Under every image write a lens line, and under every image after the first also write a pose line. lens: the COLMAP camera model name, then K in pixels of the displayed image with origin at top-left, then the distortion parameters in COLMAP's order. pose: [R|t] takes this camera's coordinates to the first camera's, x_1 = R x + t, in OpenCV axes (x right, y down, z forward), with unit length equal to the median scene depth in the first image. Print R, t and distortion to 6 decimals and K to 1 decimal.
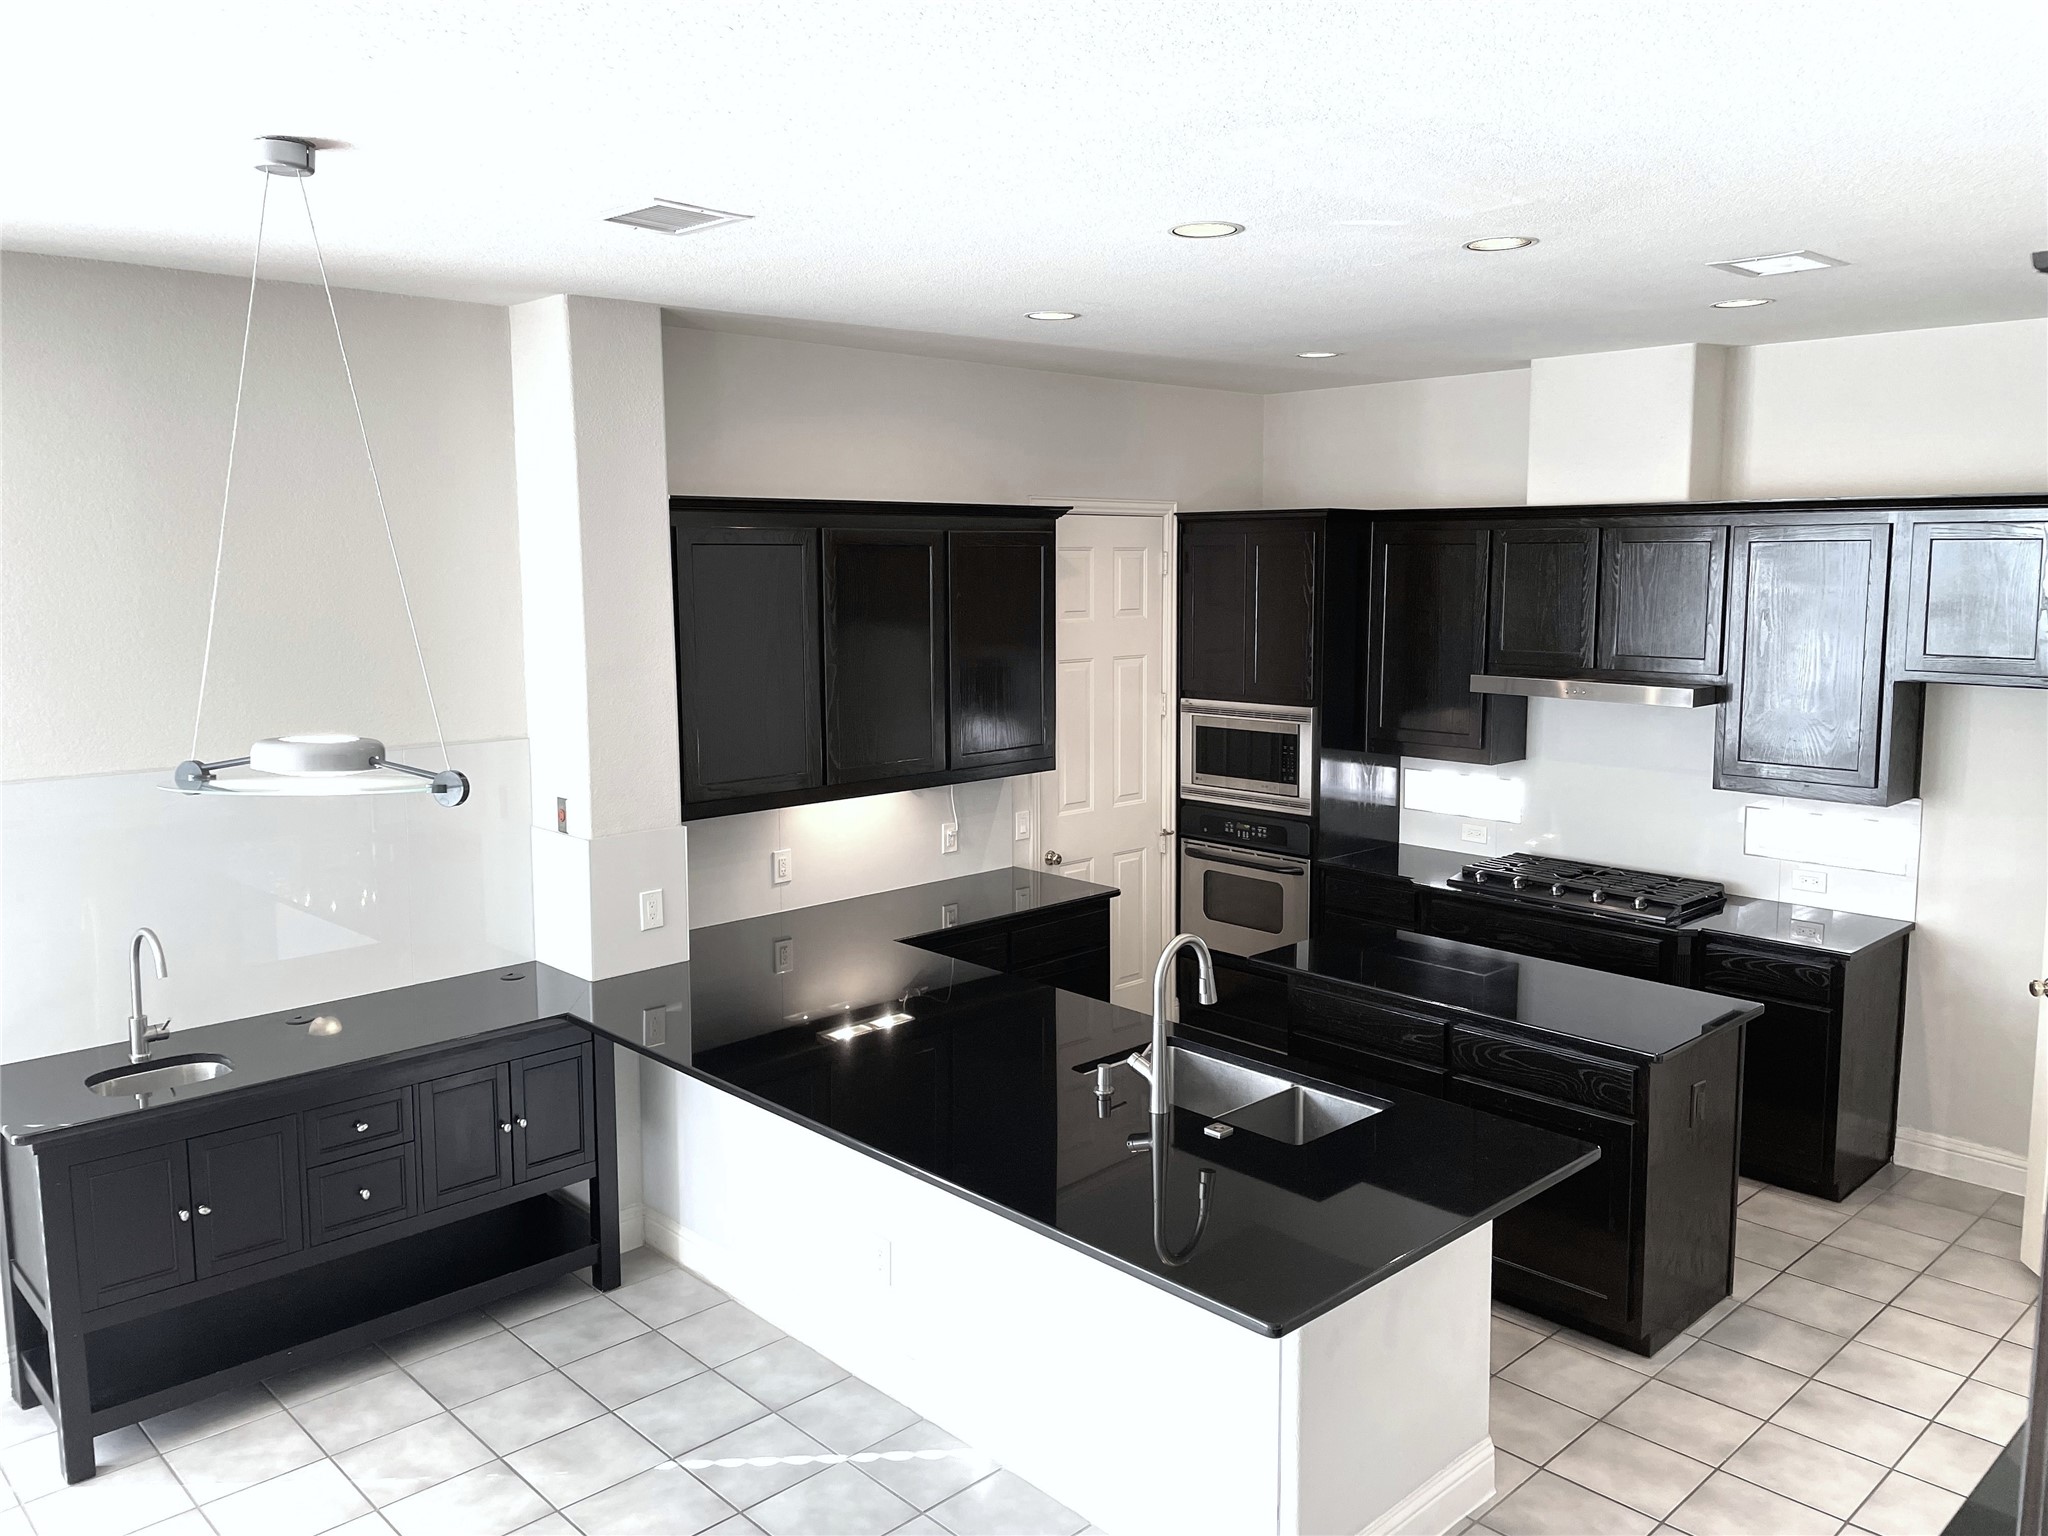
lens RADIAL K [[1553.3, 0, 1024.0], [0, 1553.3, 768.0], [0, 0, 1]] dist [0.120607, -0.173141]
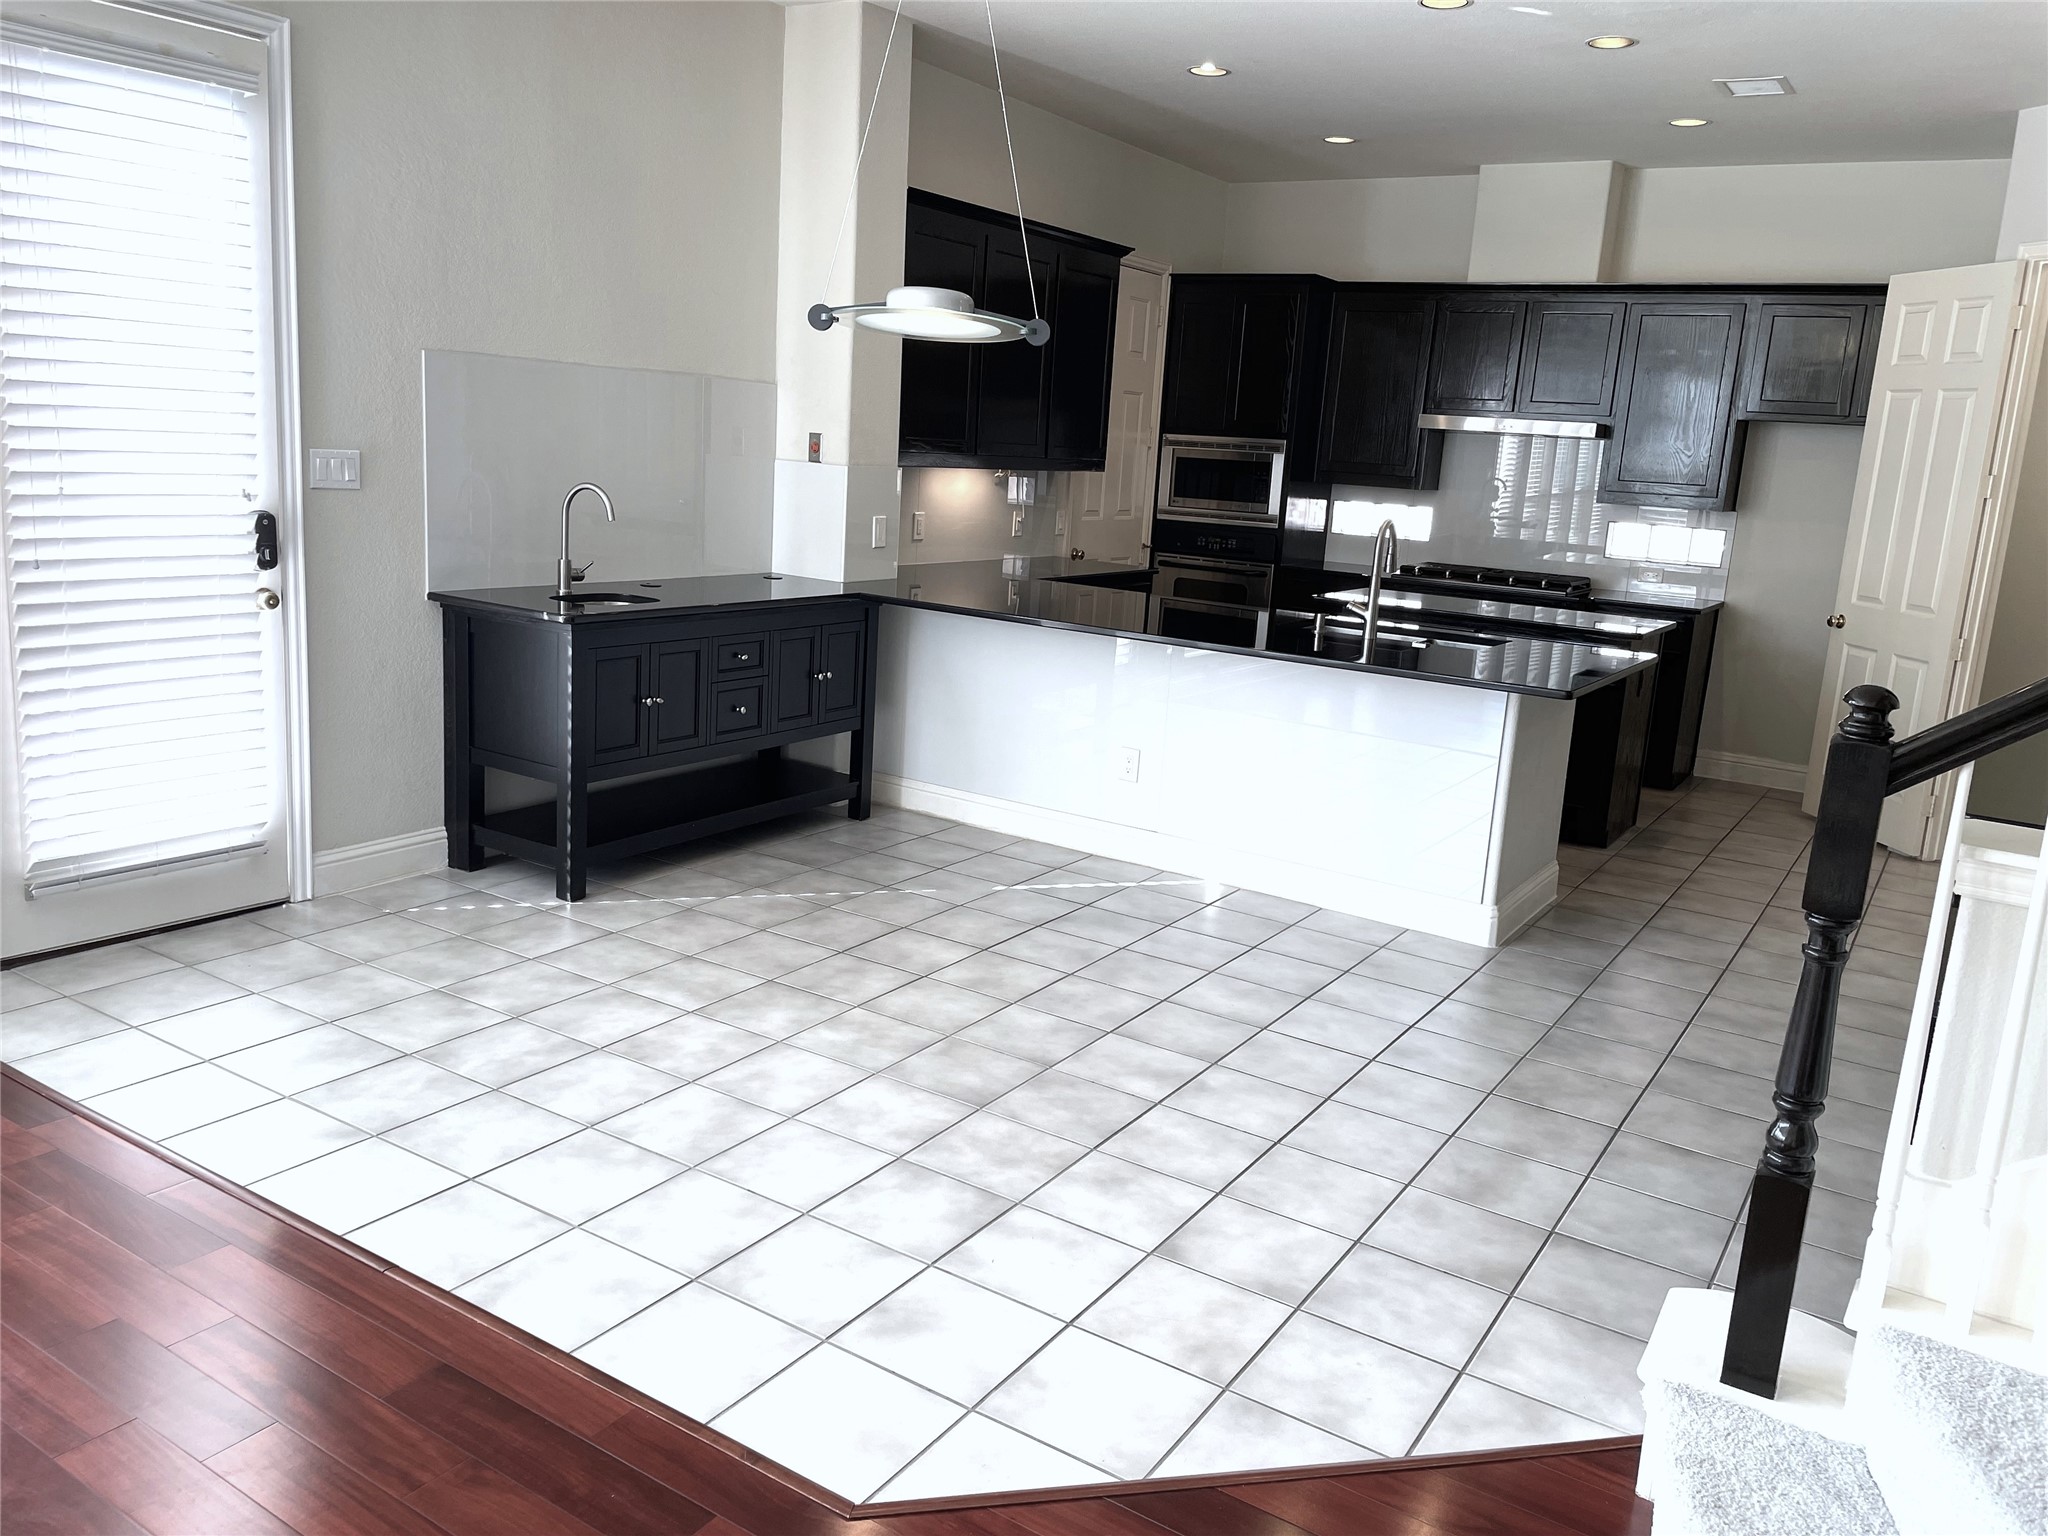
lens RADIAL K [[1553.3, 0, 1024.0], [0, 1553.3, 768.0], [0, 0, 1]] dist [0.120607, -0.173141]
pose [[0.969068, 0.016600, 0.246234, -0.377109], [-0.036939, 0.996252, 0.078214, 0.155336], [-0.244013, -0.084891, 0.966049, -0.213290]]
